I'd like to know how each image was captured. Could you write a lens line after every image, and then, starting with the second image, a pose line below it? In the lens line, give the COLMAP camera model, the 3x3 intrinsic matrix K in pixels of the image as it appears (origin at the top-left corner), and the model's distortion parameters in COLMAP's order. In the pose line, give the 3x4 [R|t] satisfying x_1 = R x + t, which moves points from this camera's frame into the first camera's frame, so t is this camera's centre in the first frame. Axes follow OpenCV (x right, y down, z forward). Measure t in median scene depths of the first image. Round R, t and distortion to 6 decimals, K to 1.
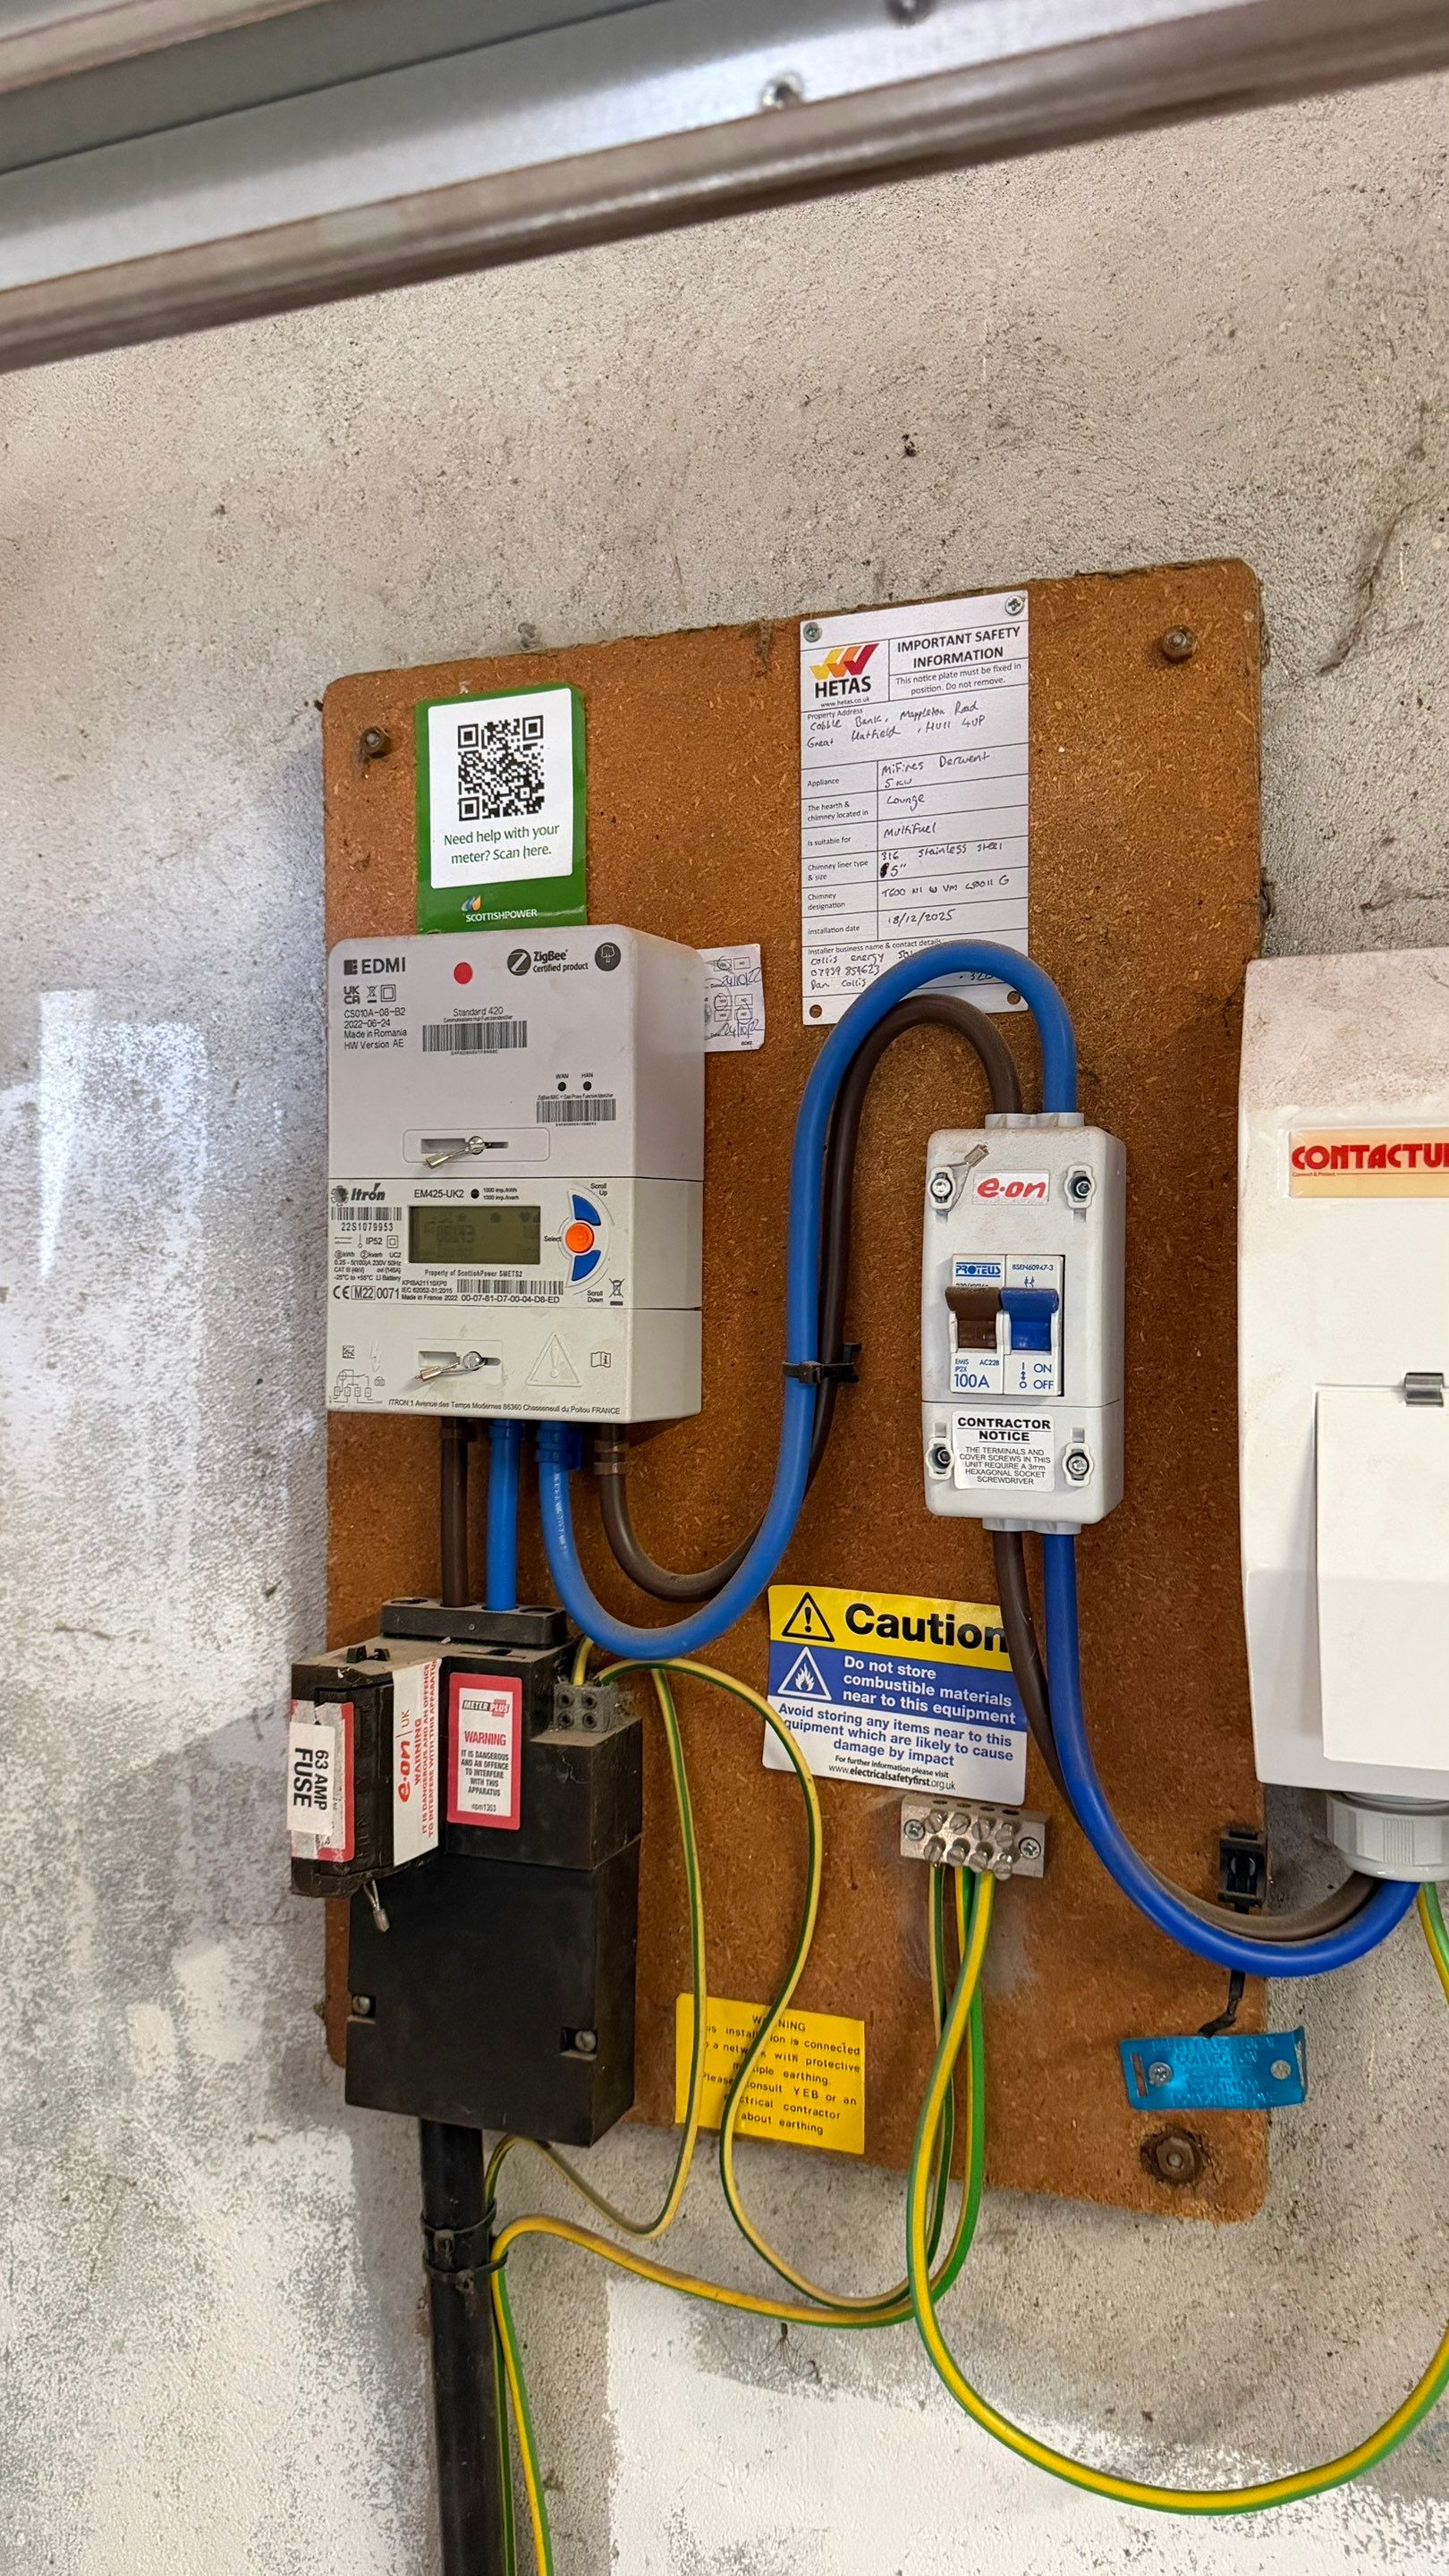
lens RADIAL K [[1871.2, 0, 728.3], [0, 1871.2, 1240.6], [0, 0, 1]] dist [0.061777, -0.061475]
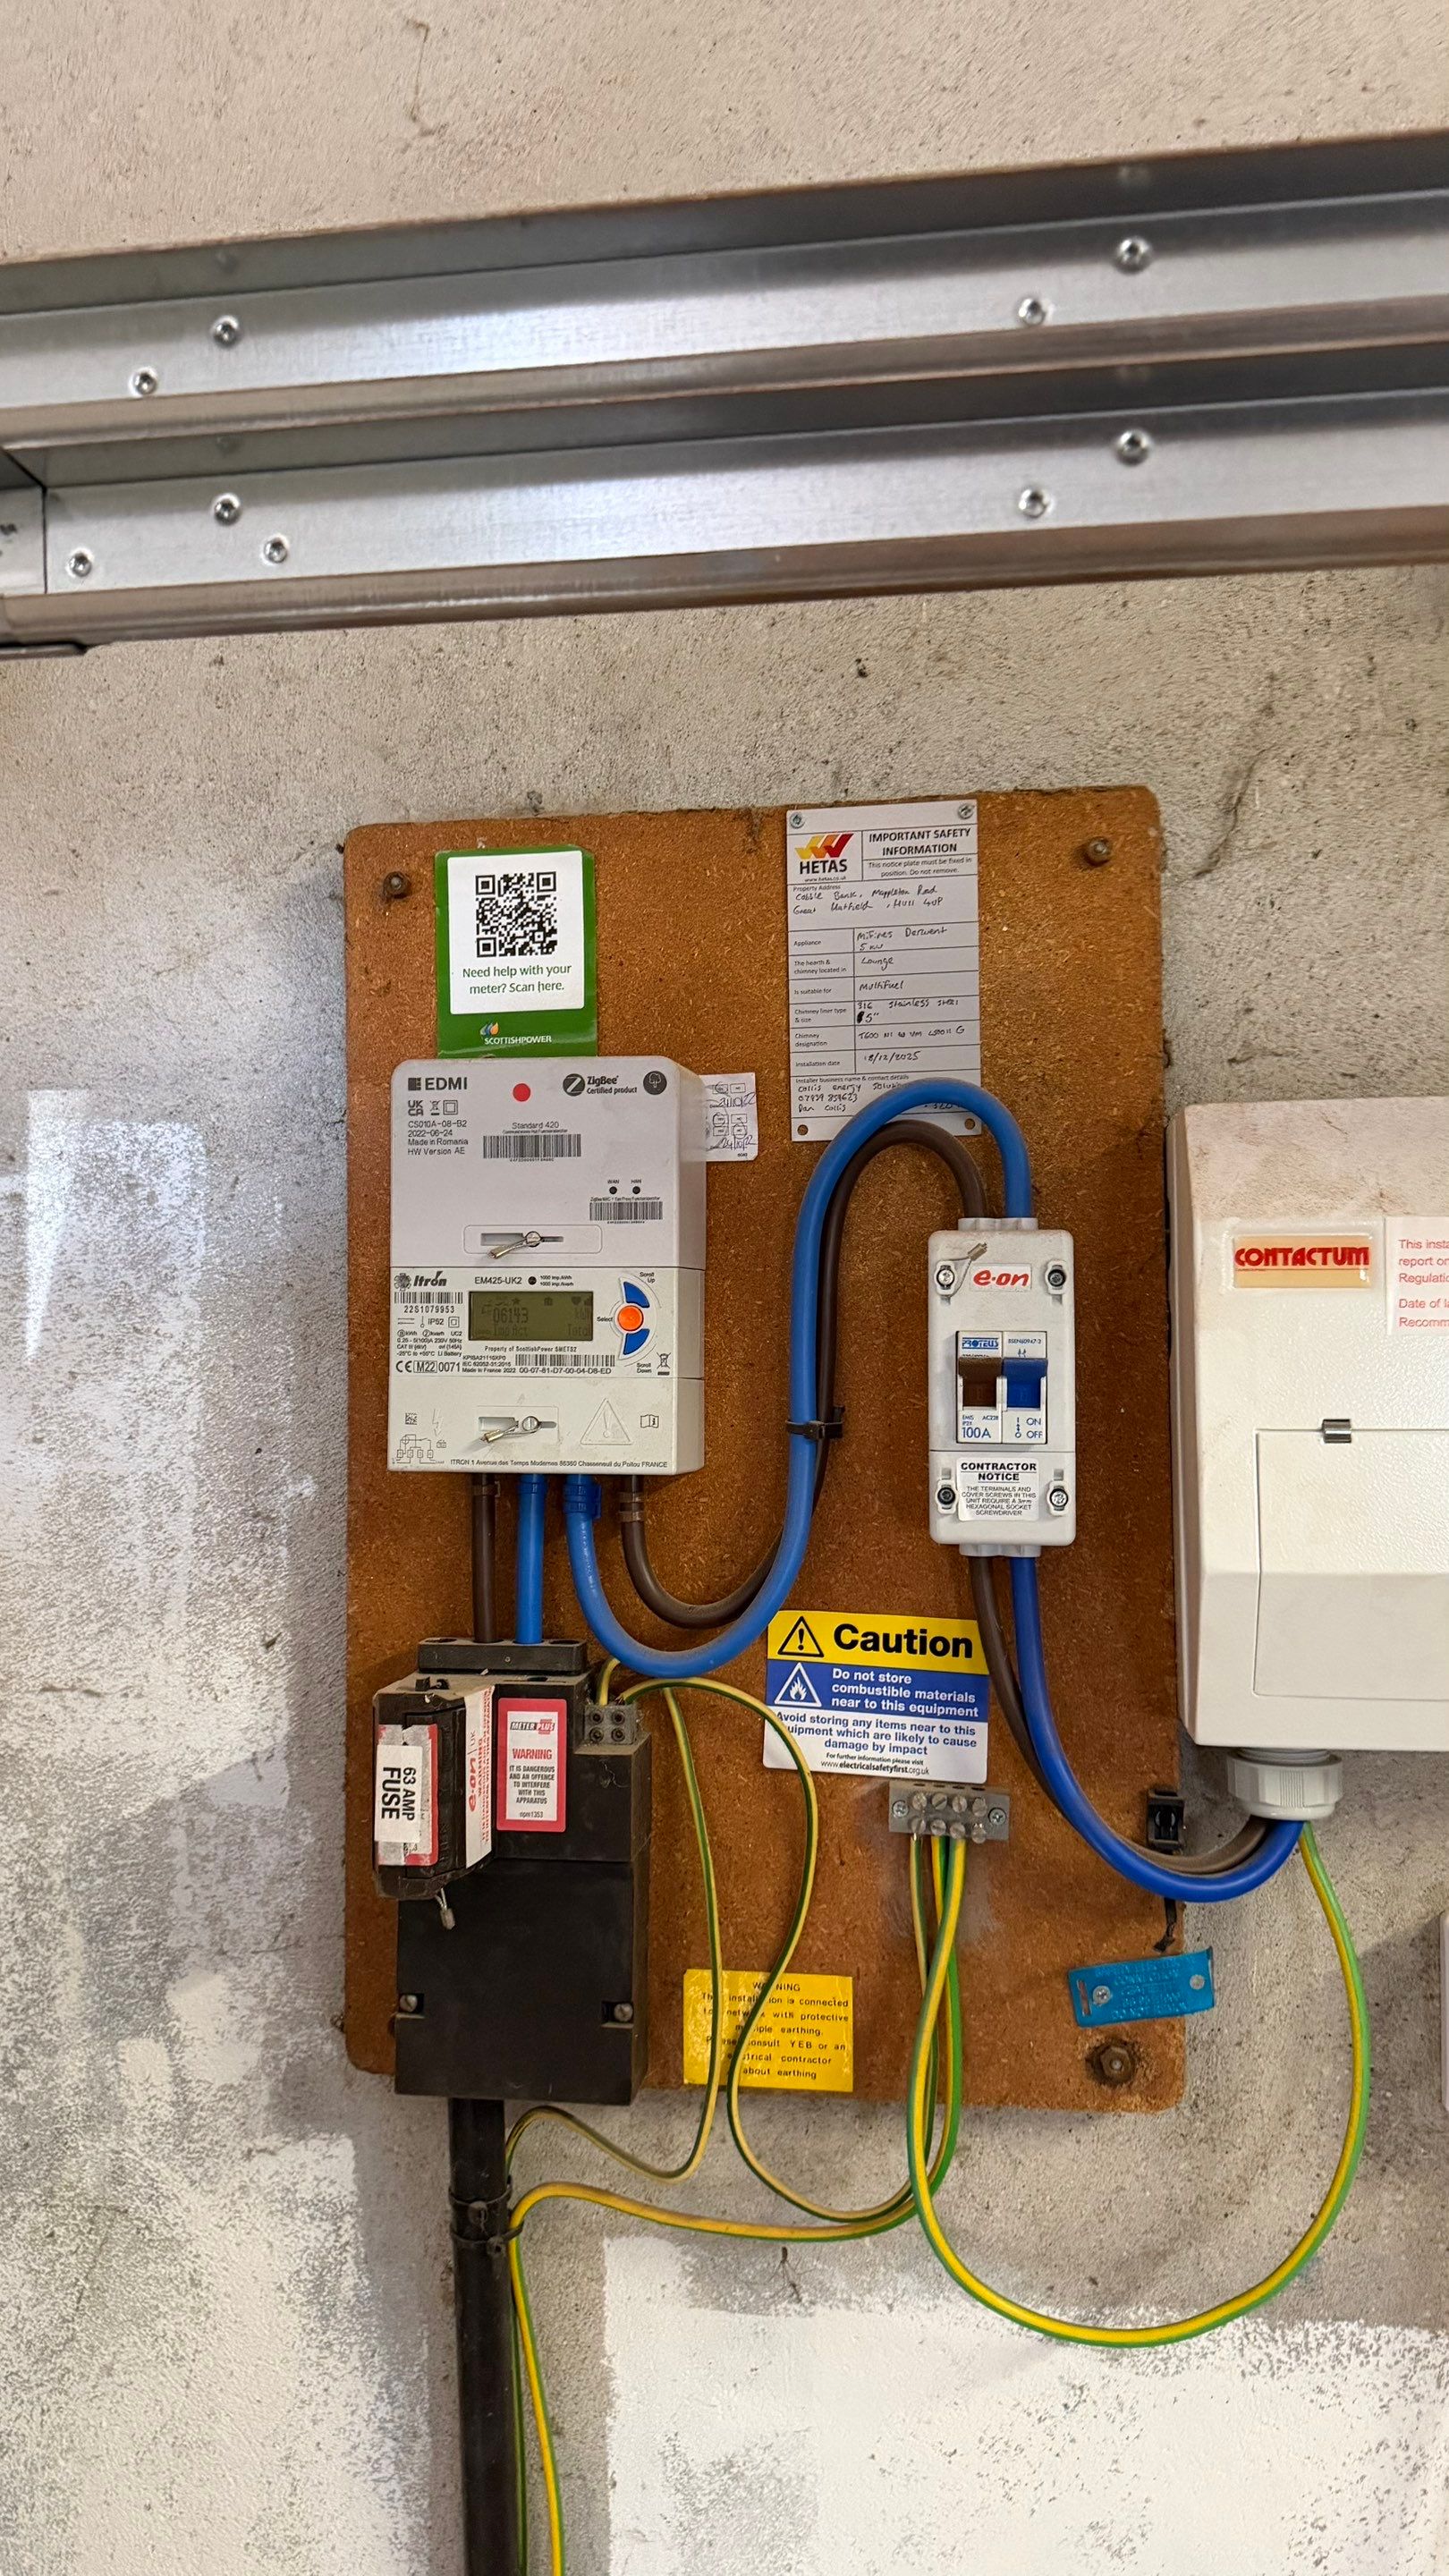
lens RADIAL K [[1871.2, 0, 728.3], [0, 1871.2, 1240.6], [0, 0, 1]] dist [0.061777, -0.061475]
pose [[0.975362, 0.008791, 0.220436, -0.262871], [0.001246, 0.998970, -0.045355, 0.002987], [-0.220608, 0.044512, 0.974346, -0.158593]]
